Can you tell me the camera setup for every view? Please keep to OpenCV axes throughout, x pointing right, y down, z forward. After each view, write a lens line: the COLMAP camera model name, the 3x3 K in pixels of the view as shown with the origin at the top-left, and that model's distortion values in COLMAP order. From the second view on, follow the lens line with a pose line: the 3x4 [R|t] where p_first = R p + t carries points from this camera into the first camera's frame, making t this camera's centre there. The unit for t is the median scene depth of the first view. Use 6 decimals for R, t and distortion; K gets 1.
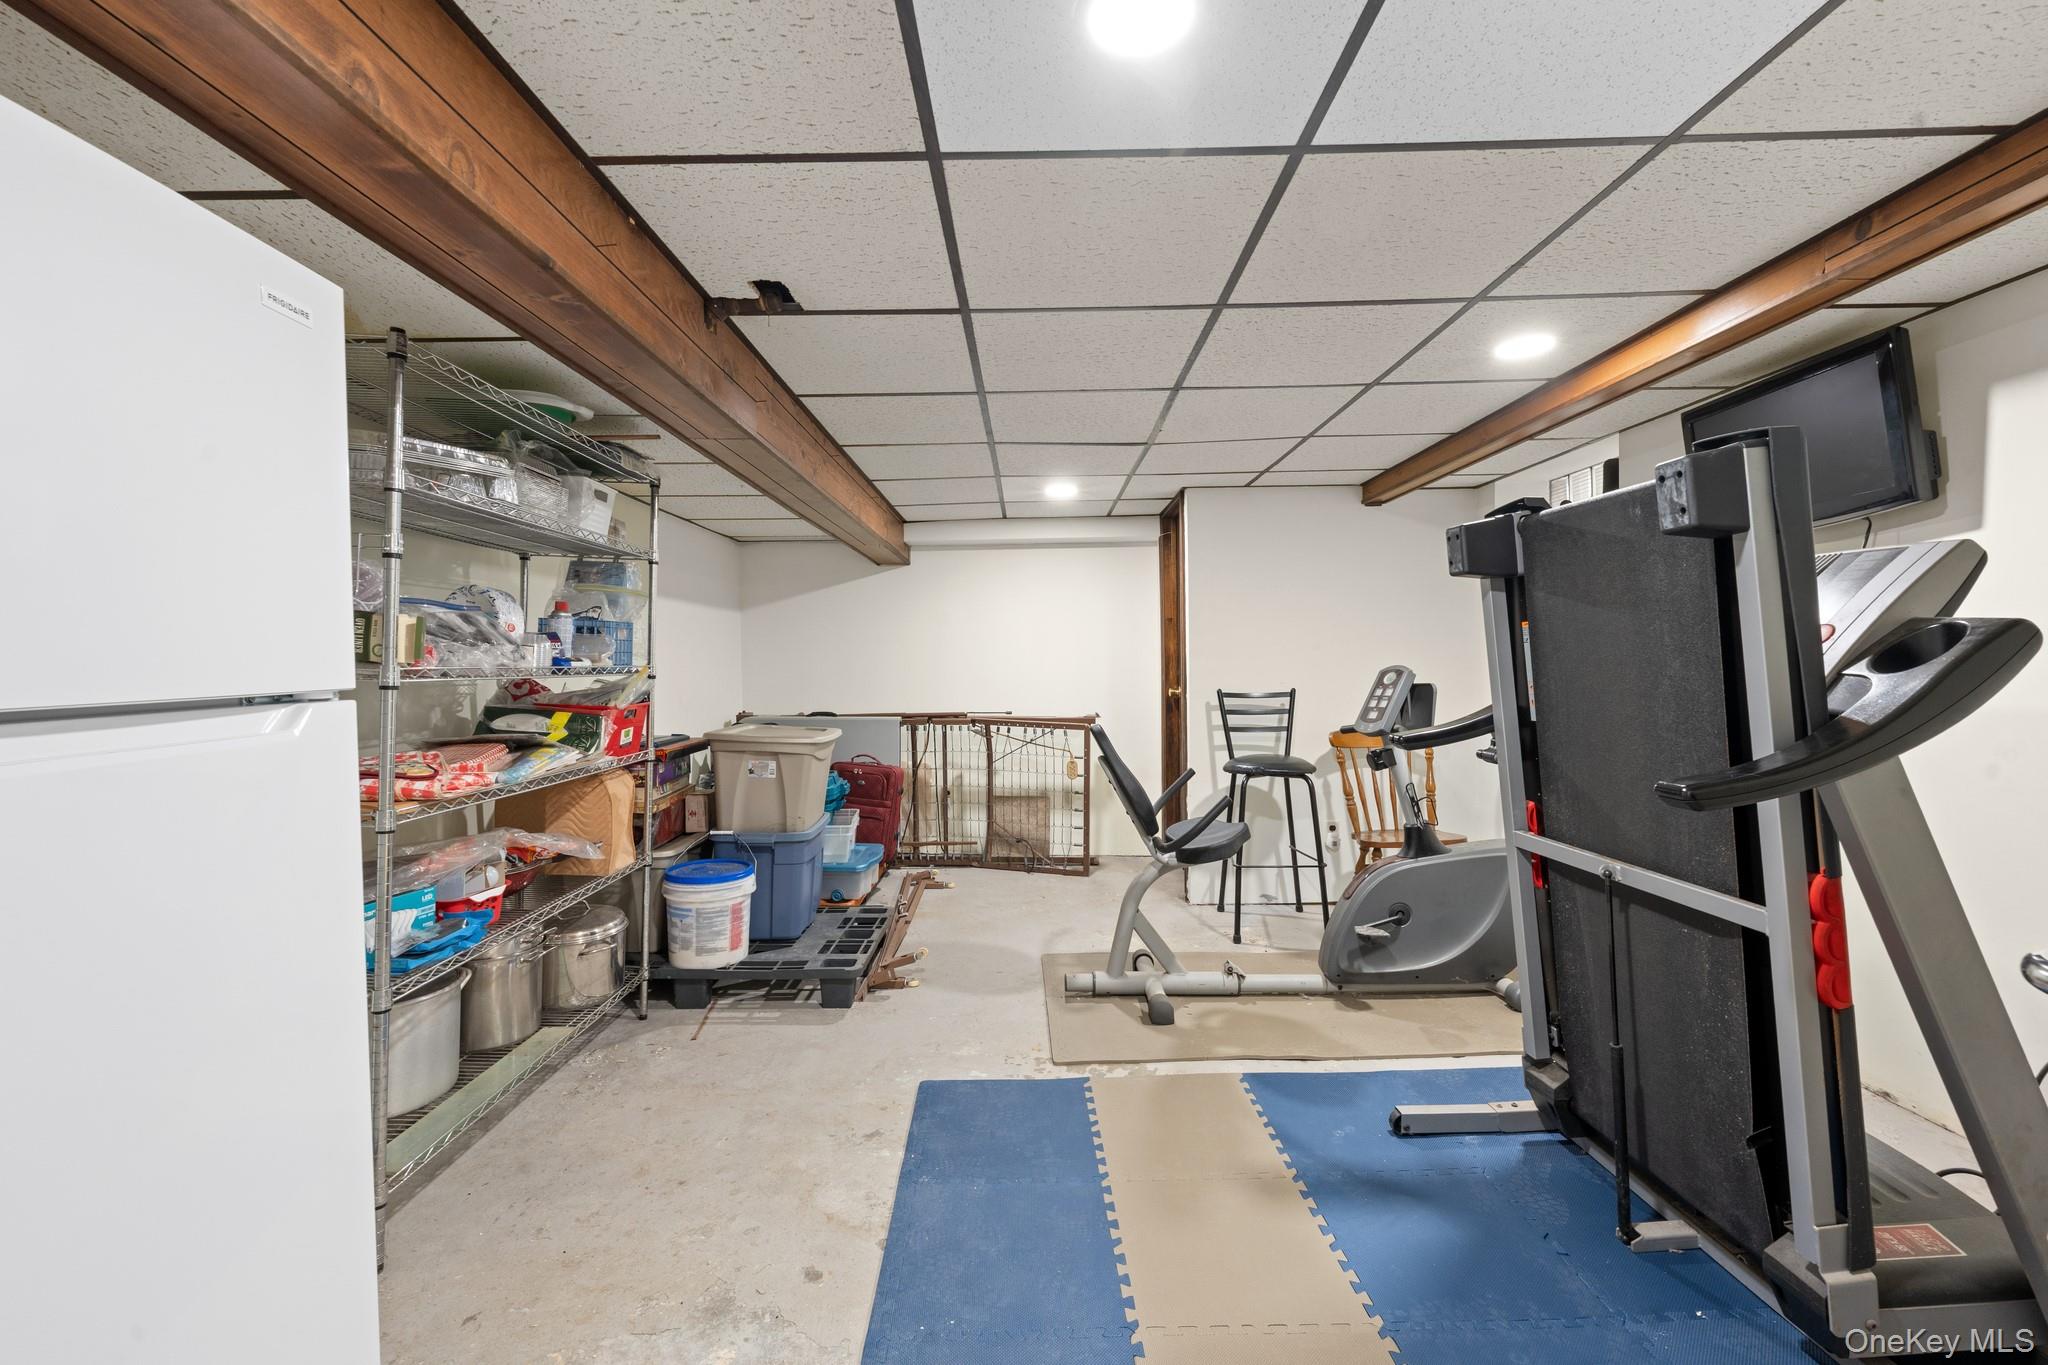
lens RADIAL K [[834.1, 0, 1041.5], [0, 834.1, 663.9], [0, 0, 1]] dist [0.002365, -0.000944]
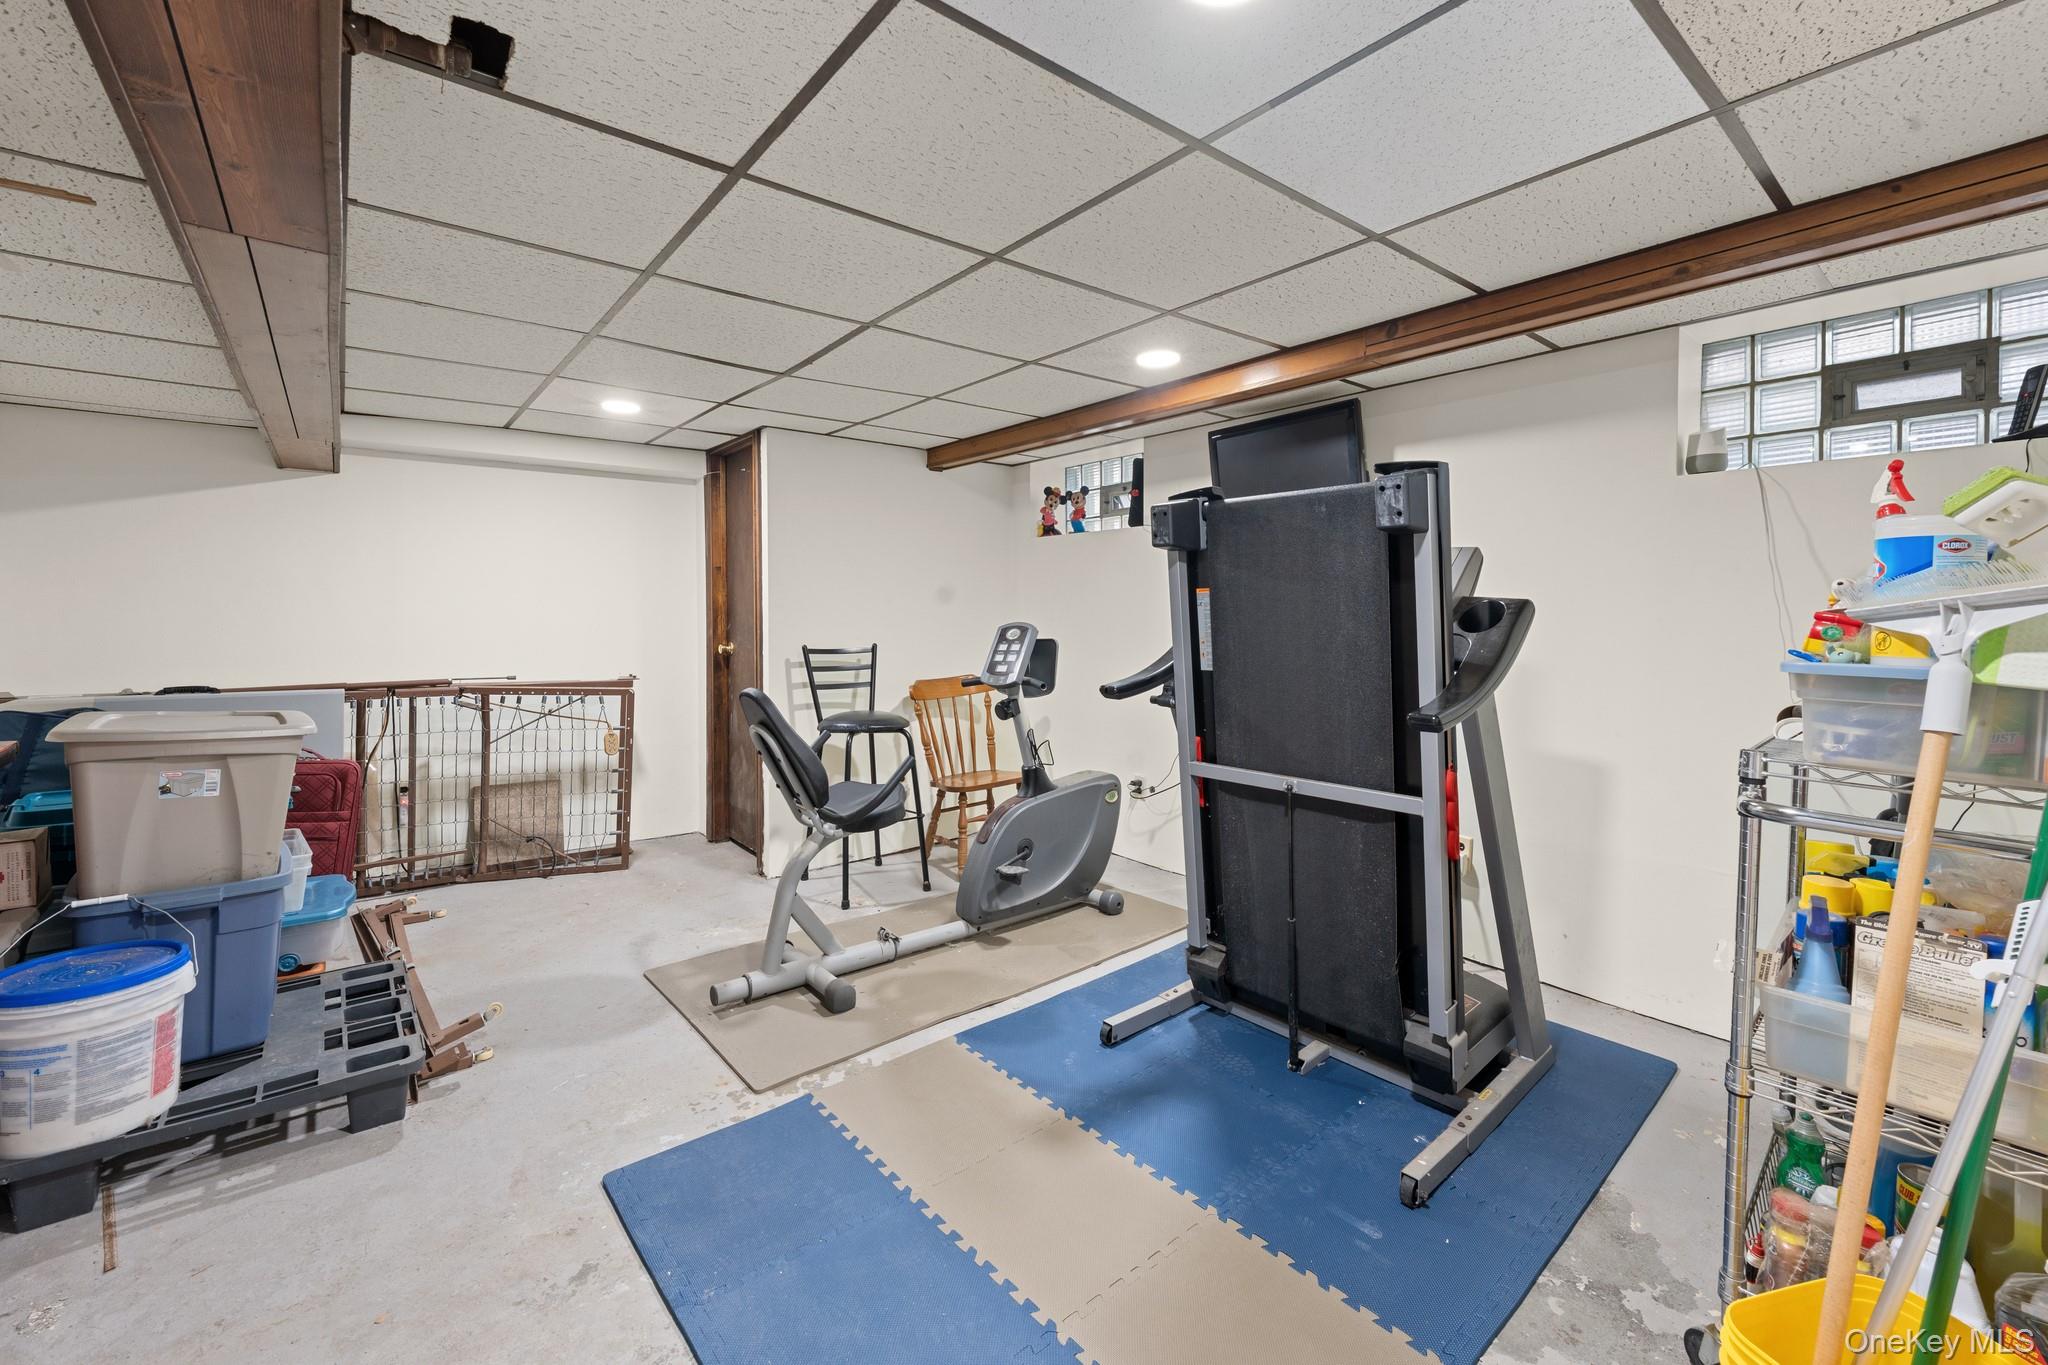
lens RADIAL K [[834.1, 0, 1025.5], [0, 834.1, 618.9], [0, 0, 1]] dist [0.002365, -0.000944]
pose [[0.780282, 0.009247, 0.625360, -0.176652], [-0.010703, 0.999942, -0.001432, -0.000987], [-0.625337, -0.005575, 0.780335, 0.100385]]
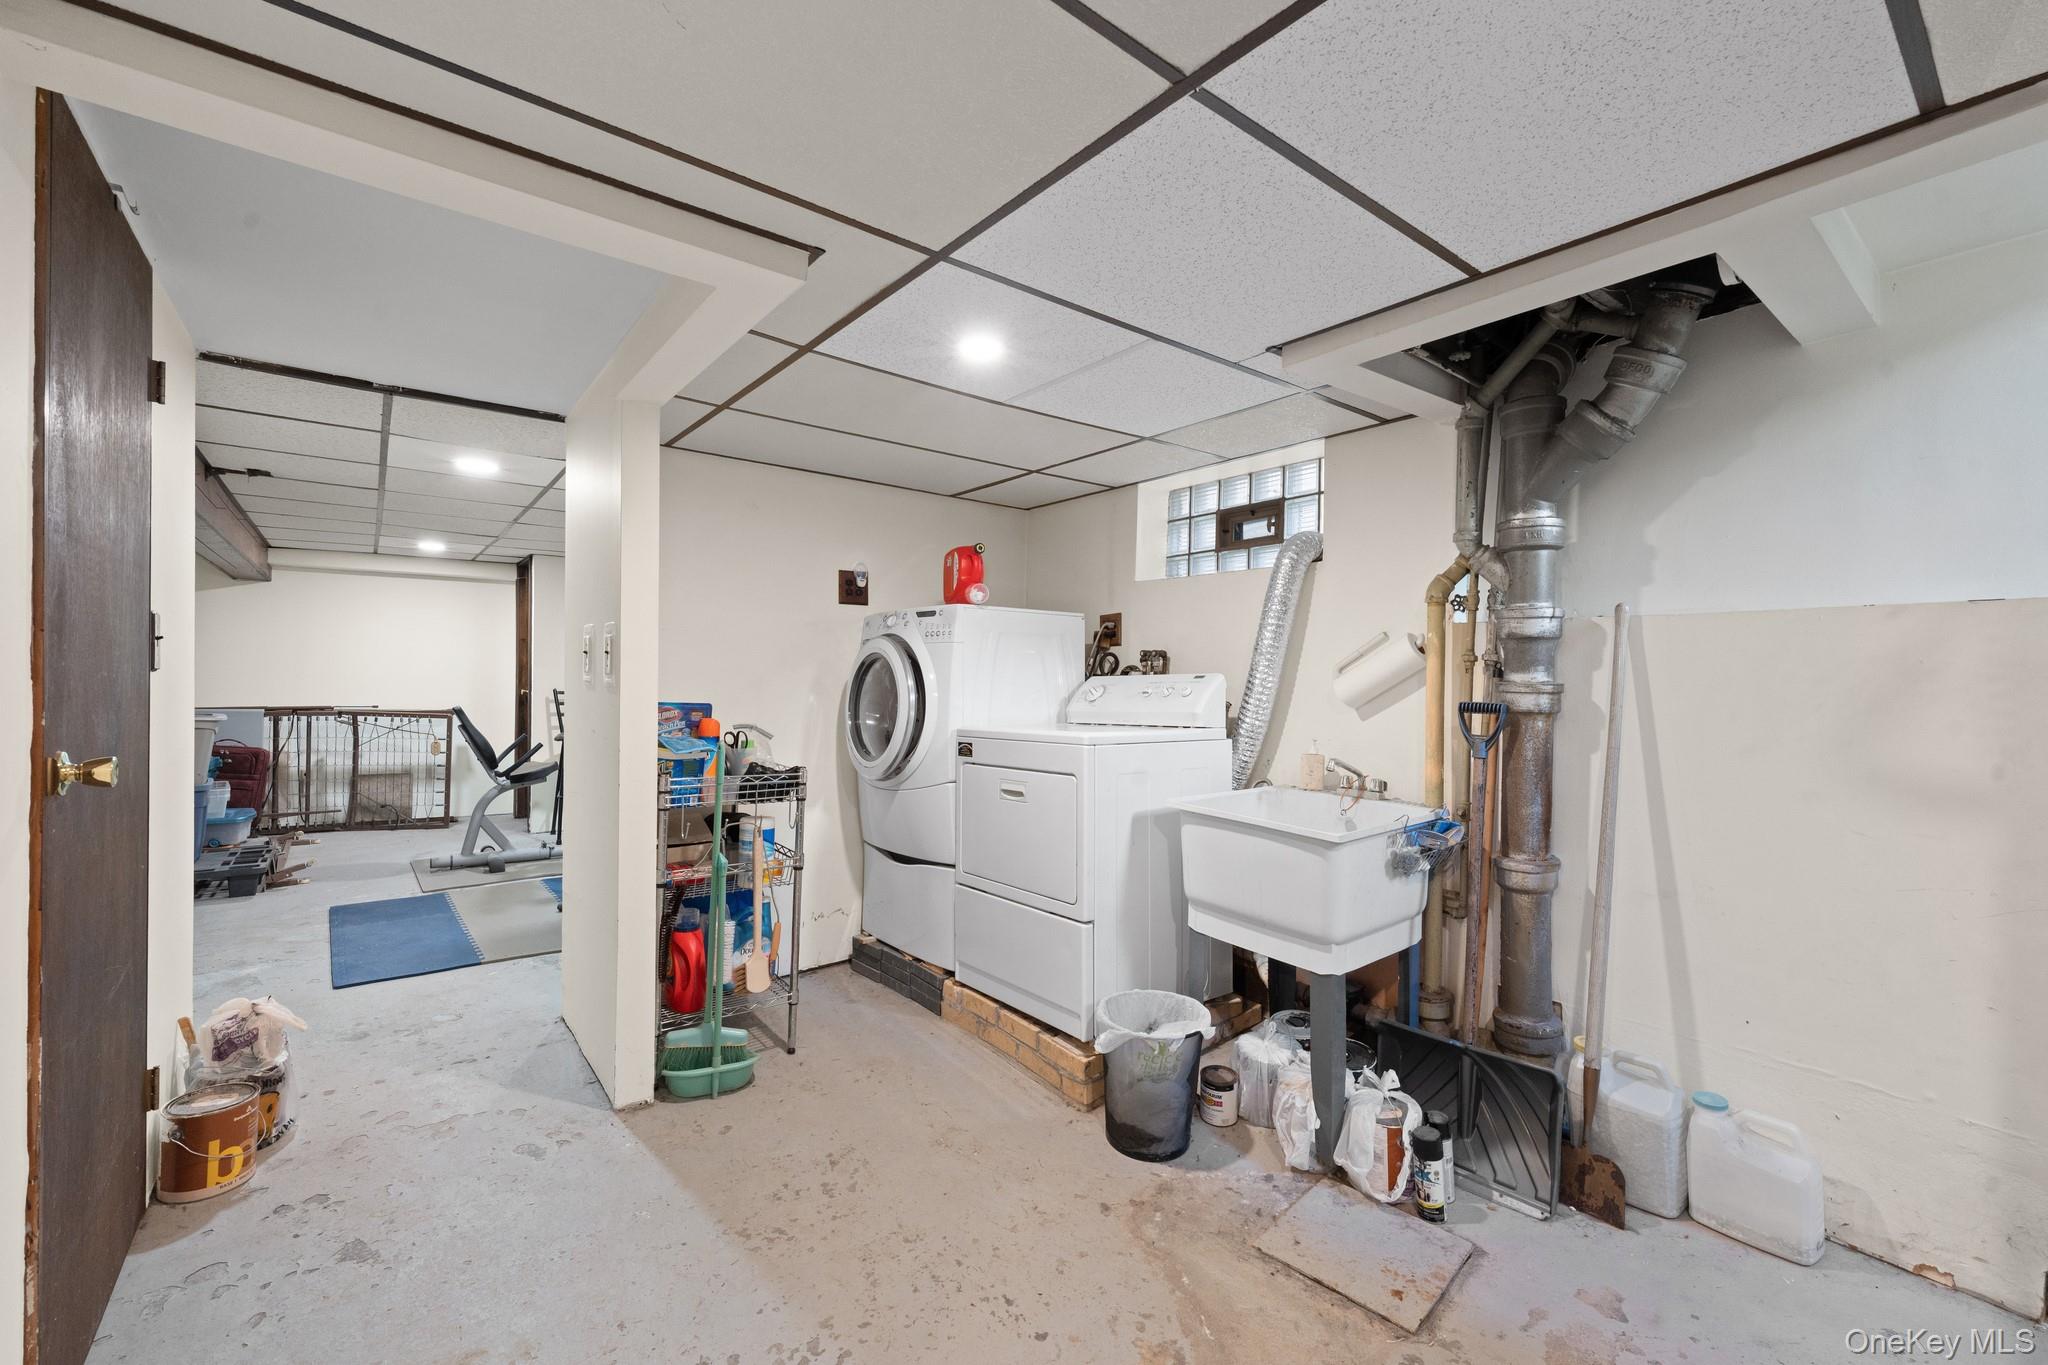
lens RADIAL K [[834.1, 0, 1007.9], [0, 834.1, 675.9], [0, 0, 1]] dist [0.002365, -0.000944]
pose [[0.800387, 0.019366, 0.599171, -0.035766], [-0.016848, 0.999810, -0.009809, 0.009552], [-0.599247, -0.002244, 0.800561, -0.671643]]
